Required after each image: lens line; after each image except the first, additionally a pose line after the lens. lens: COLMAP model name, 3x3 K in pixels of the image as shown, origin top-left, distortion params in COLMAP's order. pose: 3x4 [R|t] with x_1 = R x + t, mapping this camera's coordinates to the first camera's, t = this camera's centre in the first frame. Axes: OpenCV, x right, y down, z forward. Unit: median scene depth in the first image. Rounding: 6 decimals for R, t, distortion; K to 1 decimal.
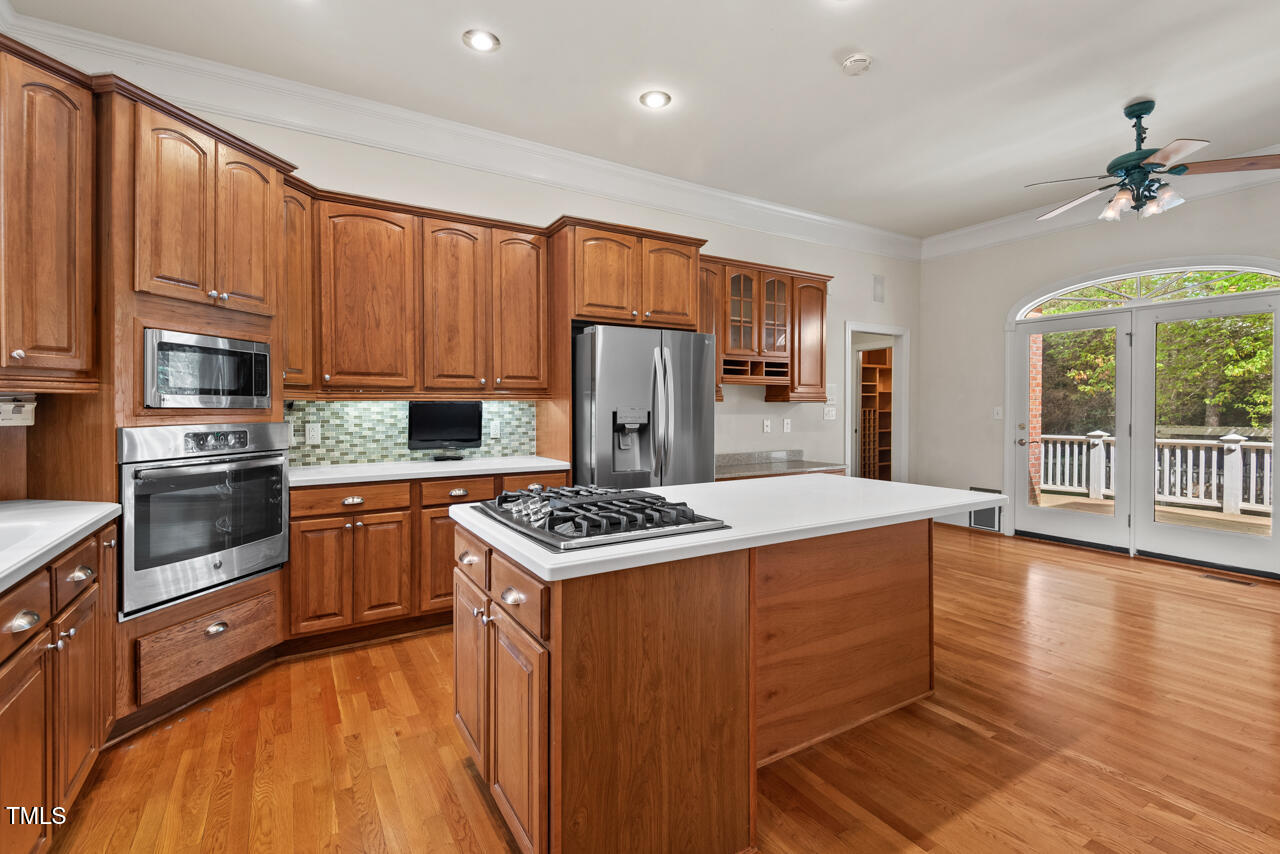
lens RADIAL K [[576.2, 0, 638.1], [0, 576.2, 413.4], [0, 0, 1]] dist [0.026786, -0.010372]
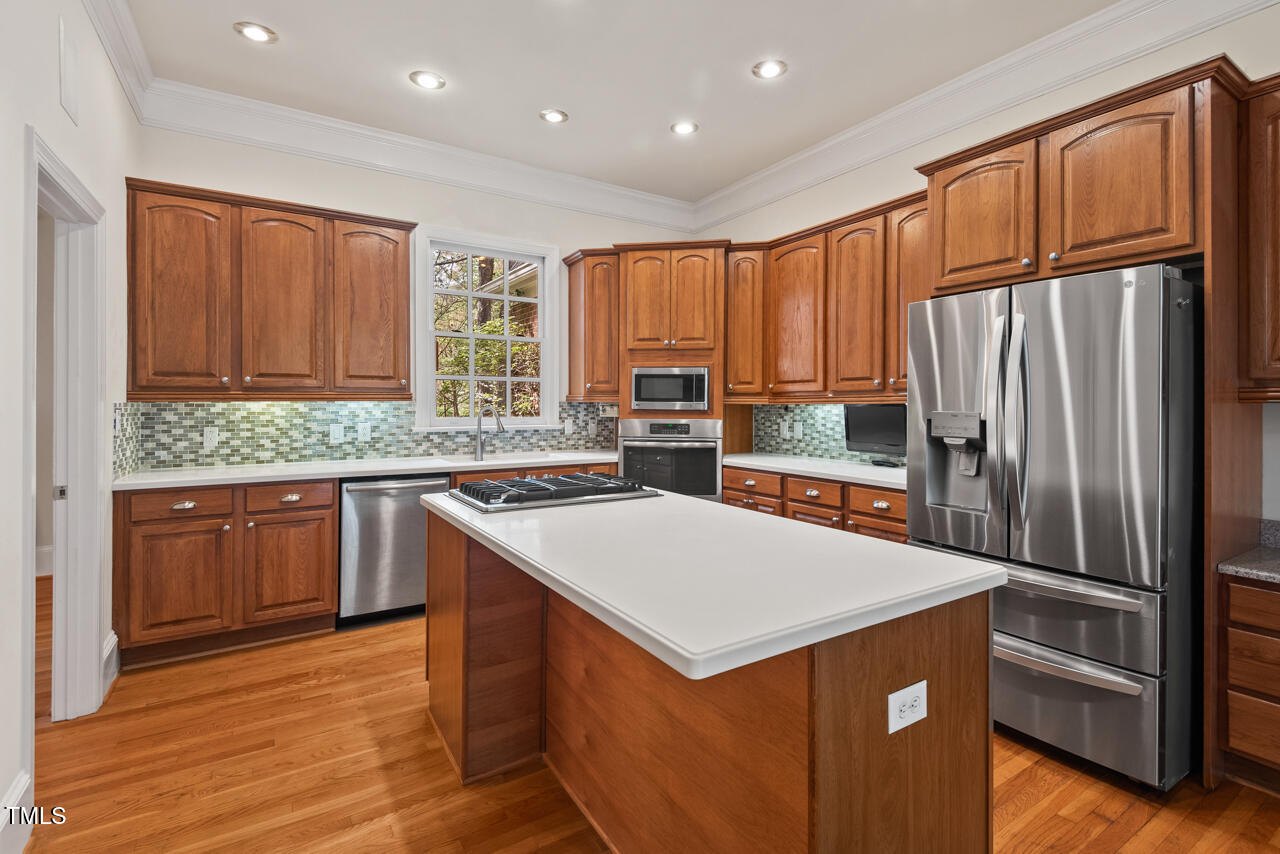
lens RADIAL K [[576.2, 0, 653.1], [0, 576.2, 406.3], [0, 0, 1]] dist [0.026786, -0.010372]
pose [[0.039177, 0.002370, -0.999229, 0.655800], [-0.014432, 0.999894, 0.001806, -0.014543], [0.999128, 0.014351, 0.039207, 0.619534]]
